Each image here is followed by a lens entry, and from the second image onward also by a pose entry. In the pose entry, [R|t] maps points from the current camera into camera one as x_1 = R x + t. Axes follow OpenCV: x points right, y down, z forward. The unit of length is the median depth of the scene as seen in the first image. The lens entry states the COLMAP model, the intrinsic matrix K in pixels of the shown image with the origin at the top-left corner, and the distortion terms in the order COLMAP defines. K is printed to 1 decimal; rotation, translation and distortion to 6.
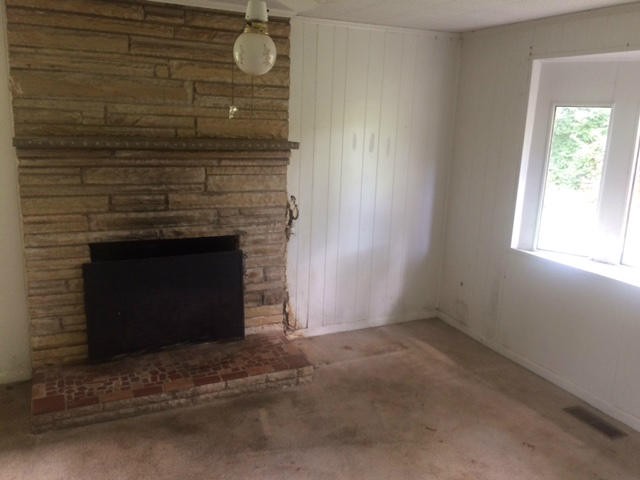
lens RADIAL K [[547.9, 0, 321.5], [0, 547.9, 240.6], [0, 0, 1]] dist [0.050151, -0.057149]
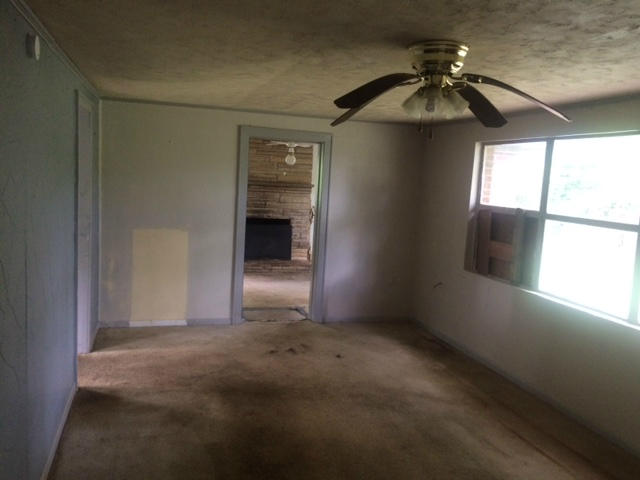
lens RADIAL K [[547.9, 0, 319.1], [0, 547.9, 239.9], [0, 0, 1]] dist [0.050151, -0.057149]
pose [[0.985002, 0.043921, -0.166858, 0.432365], [-0.059715, 0.994073, -0.090848, 0.324456], [0.161879, 0.099450, 0.981787, -1.573825]]
